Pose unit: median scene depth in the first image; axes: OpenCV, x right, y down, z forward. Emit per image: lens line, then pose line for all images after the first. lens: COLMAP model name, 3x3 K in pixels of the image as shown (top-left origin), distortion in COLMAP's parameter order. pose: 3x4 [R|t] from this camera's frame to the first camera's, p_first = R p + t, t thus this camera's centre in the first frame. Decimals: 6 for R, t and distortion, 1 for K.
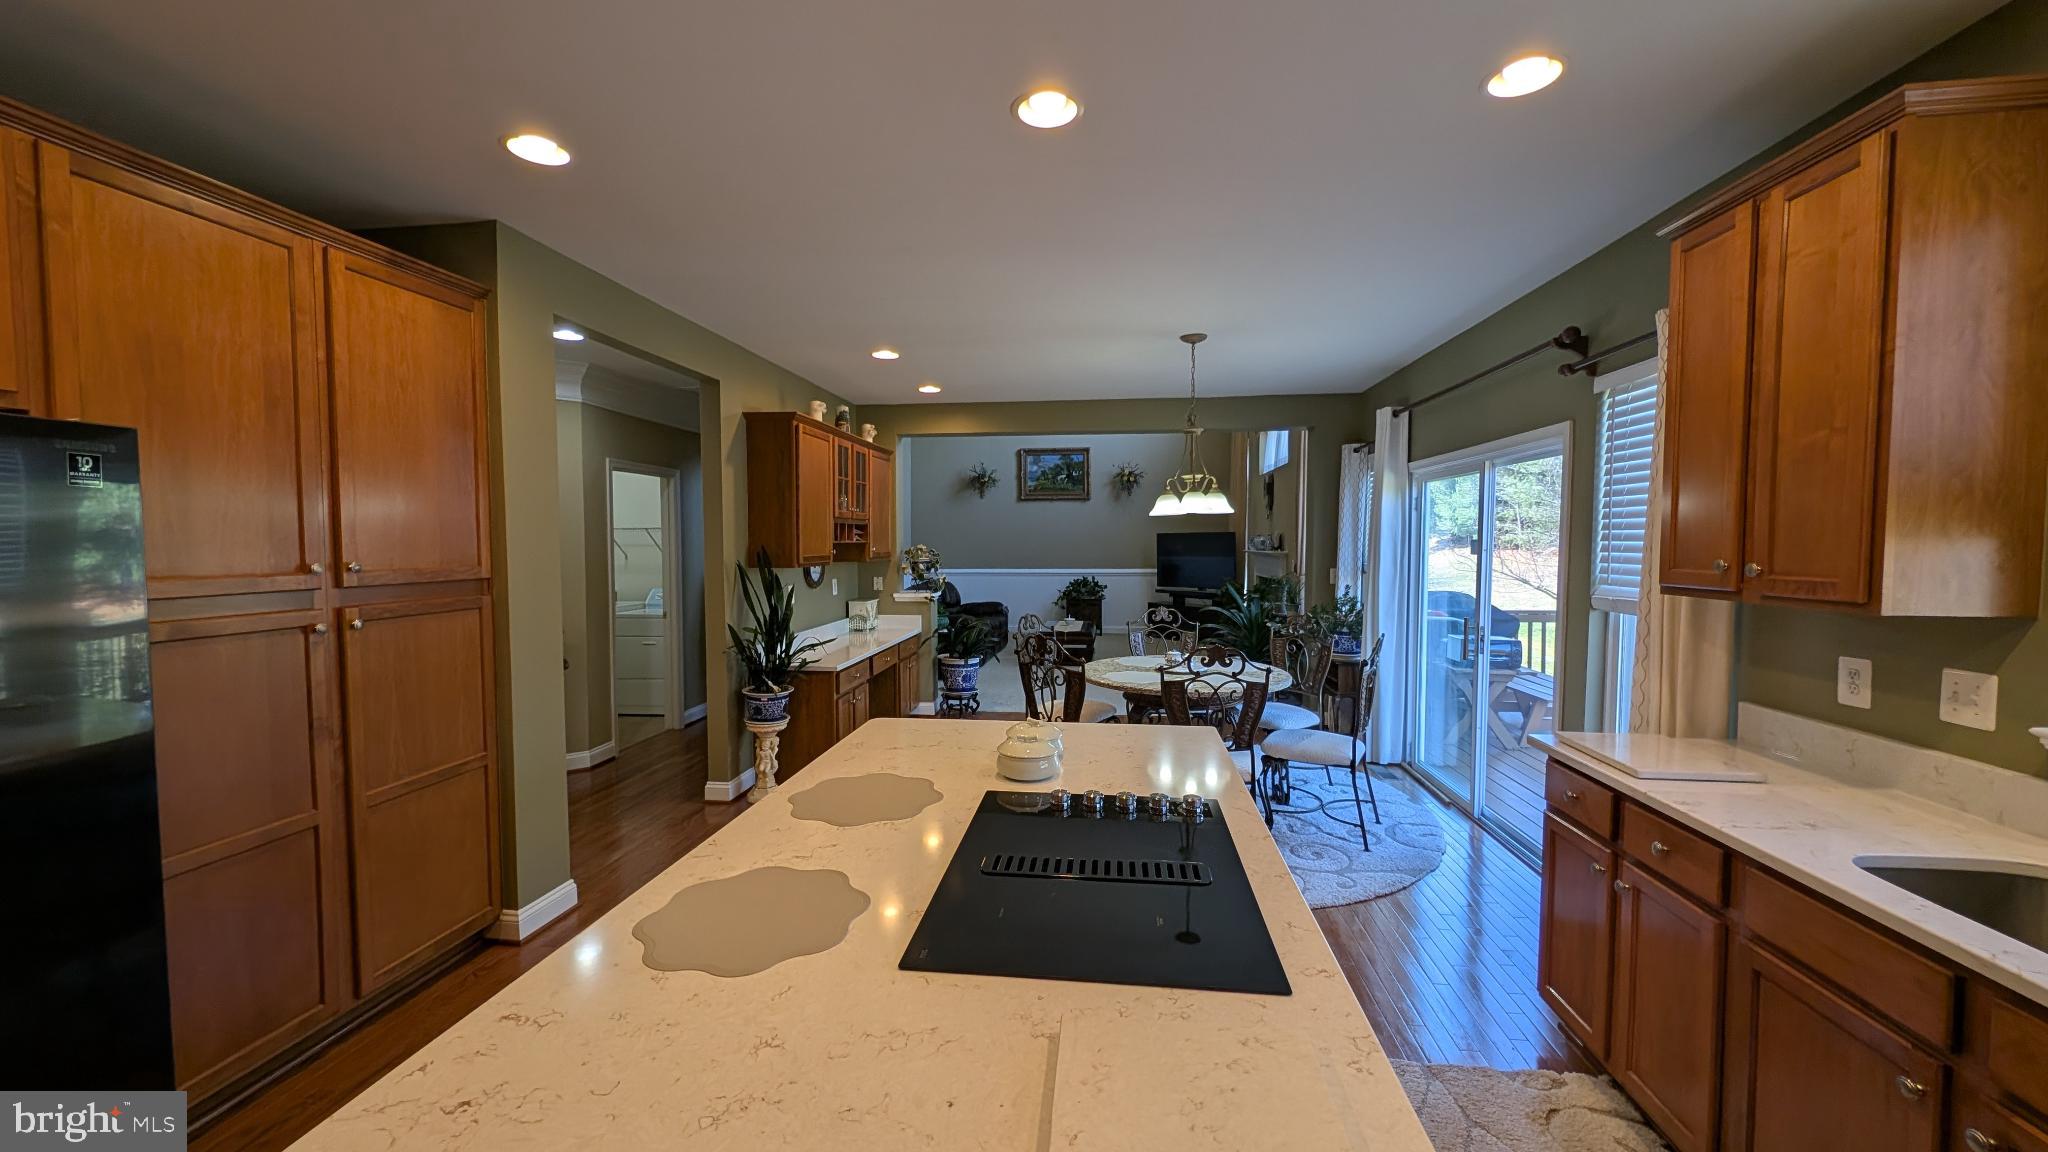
lens RADIAL K [[767.0, 0, 1024.0], [0, 767.0, 576.0], [0, 0, 1]] dist [0.011518, -0.006006]
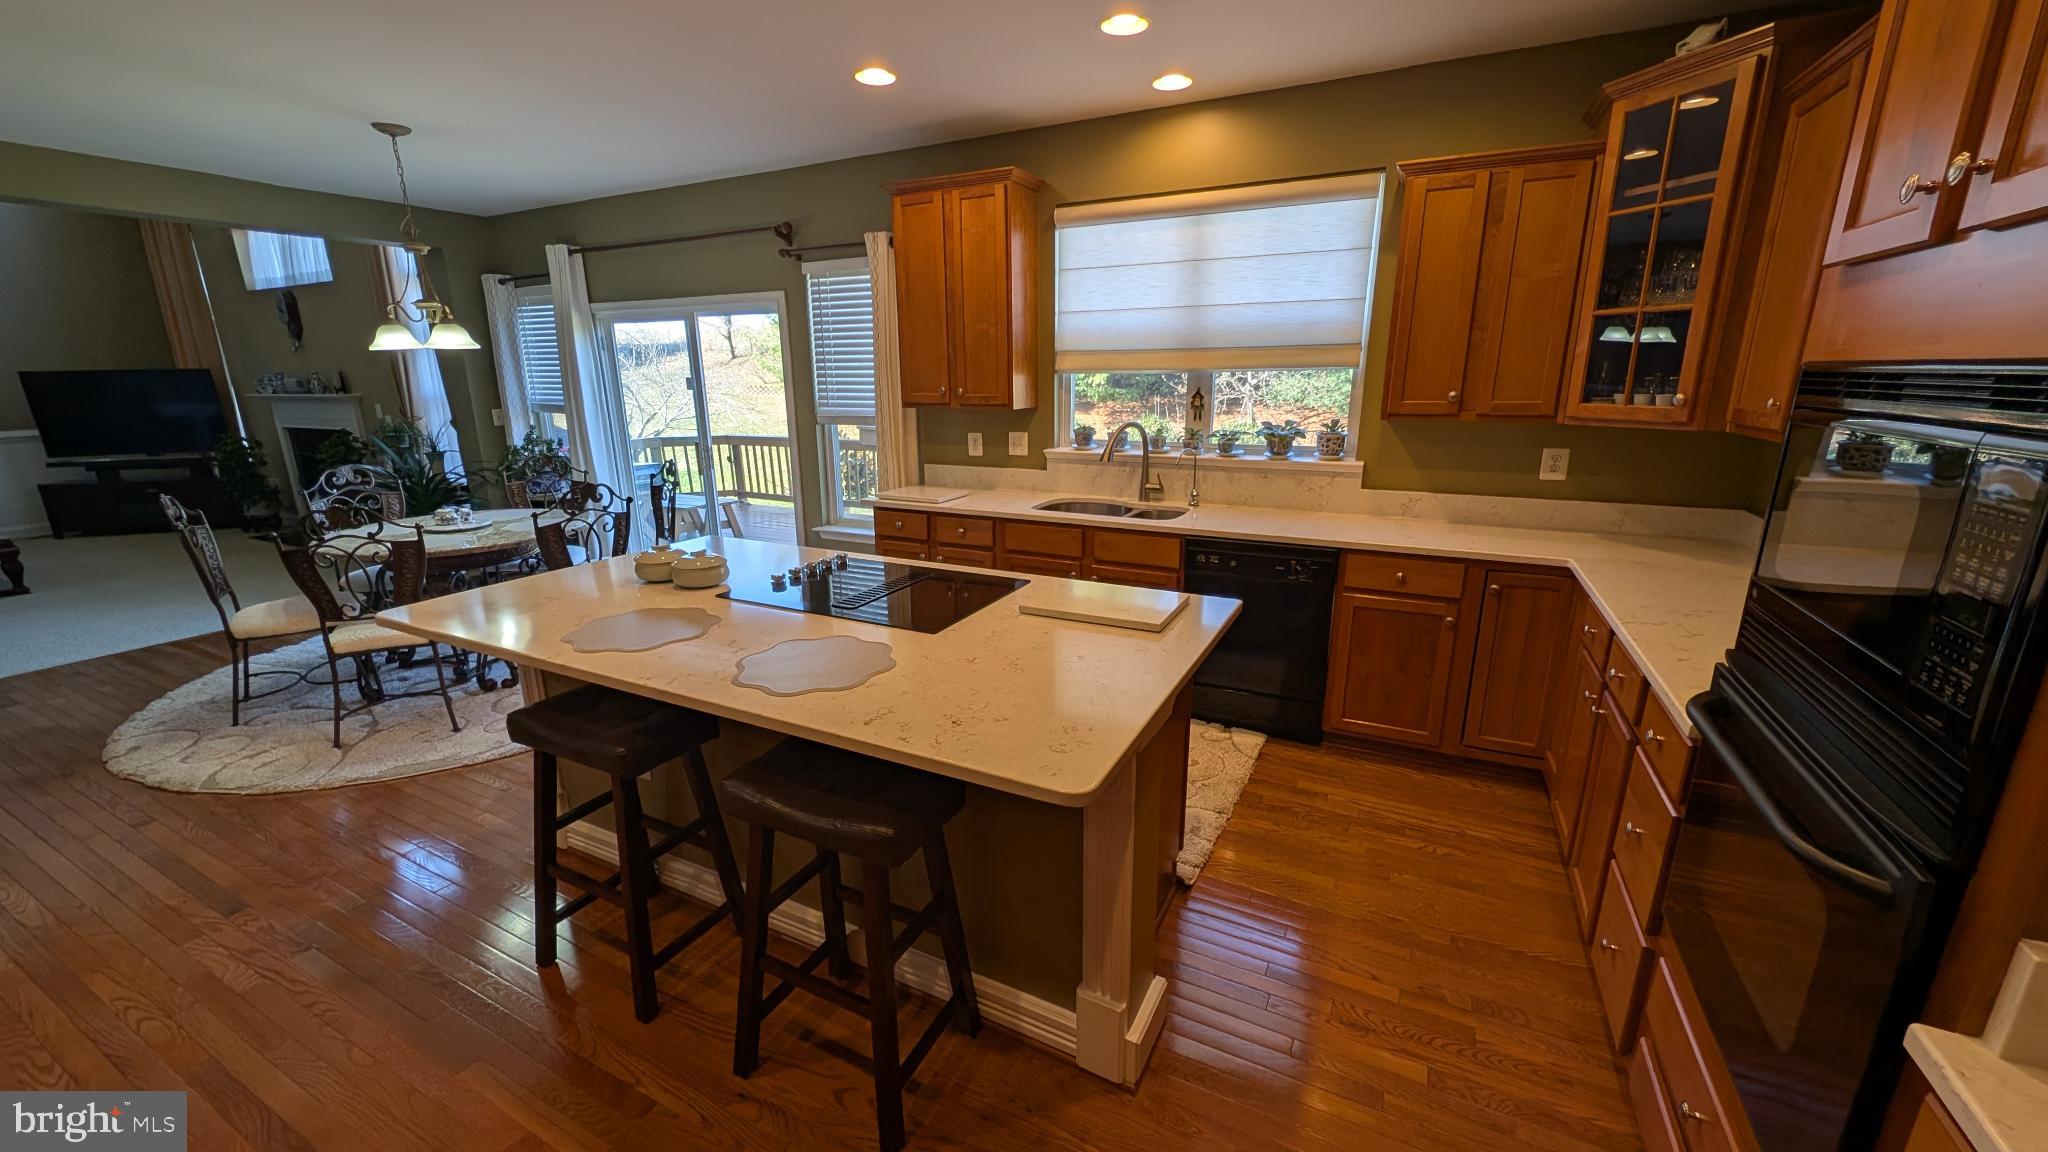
lens RADIAL K [[767.0, 0, 1024.0], [0, 767.0, 576.0], [0, 0, 1]] dist [0.011518, -0.006006]
pose [[0.344996, -0.243057, 0.906588, -0.336325], [0.052752, 0.969383, 0.239819, -0.004592], [-0.937121, -0.034912, 0.347255, 0.043547]]
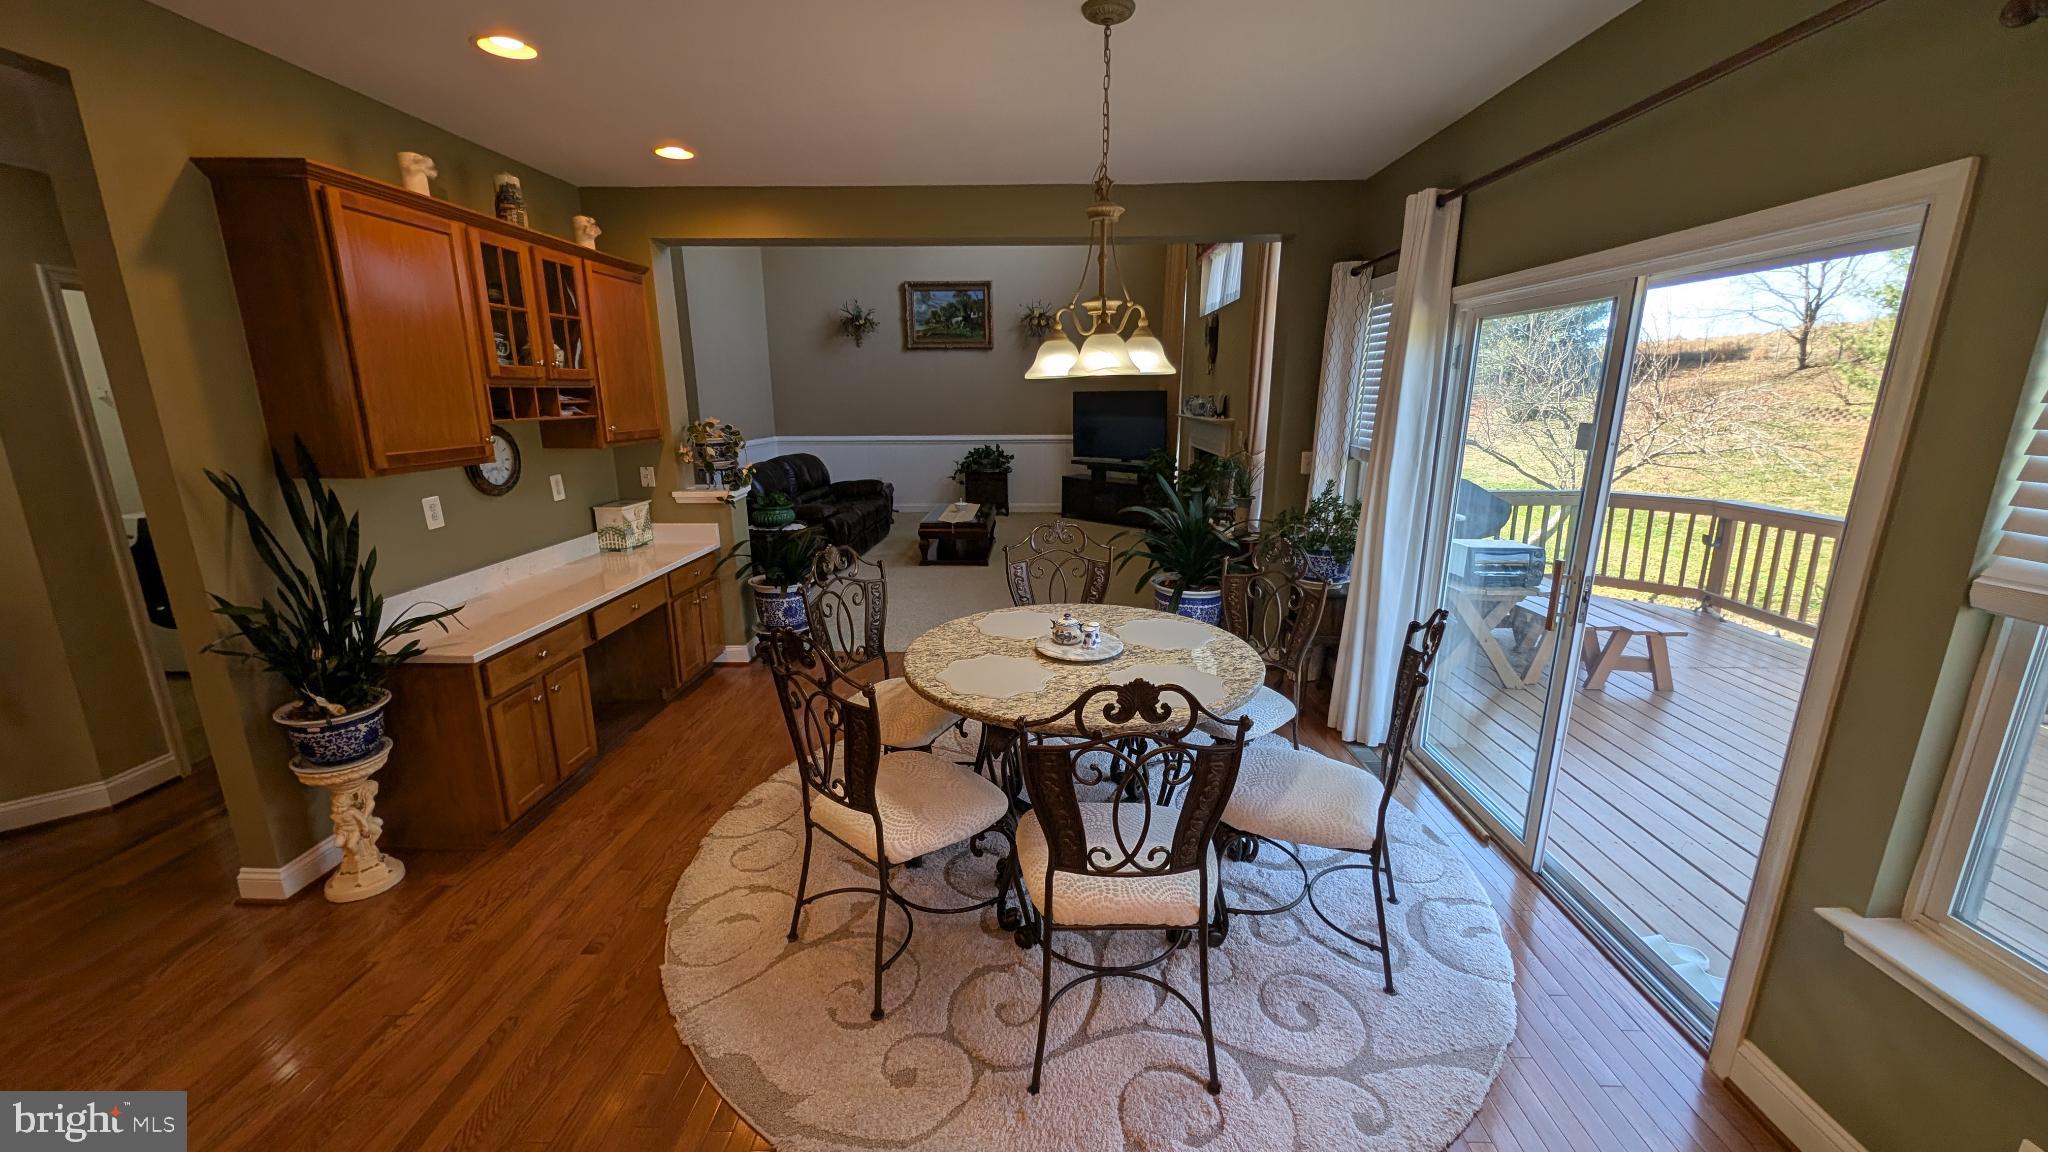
lens RADIAL K [[767.0, 0, 1024.0], [0, 767.0, 576.0], [0, 0, 1]] dist [0.011518, -0.006006]
pose [[0.995507, -0.023391, 0.091750, 0.090452], [0.005791, 0.982232, 0.187579, -0.035888], [-0.094508, -0.186205, 0.977955, 0.361238]]
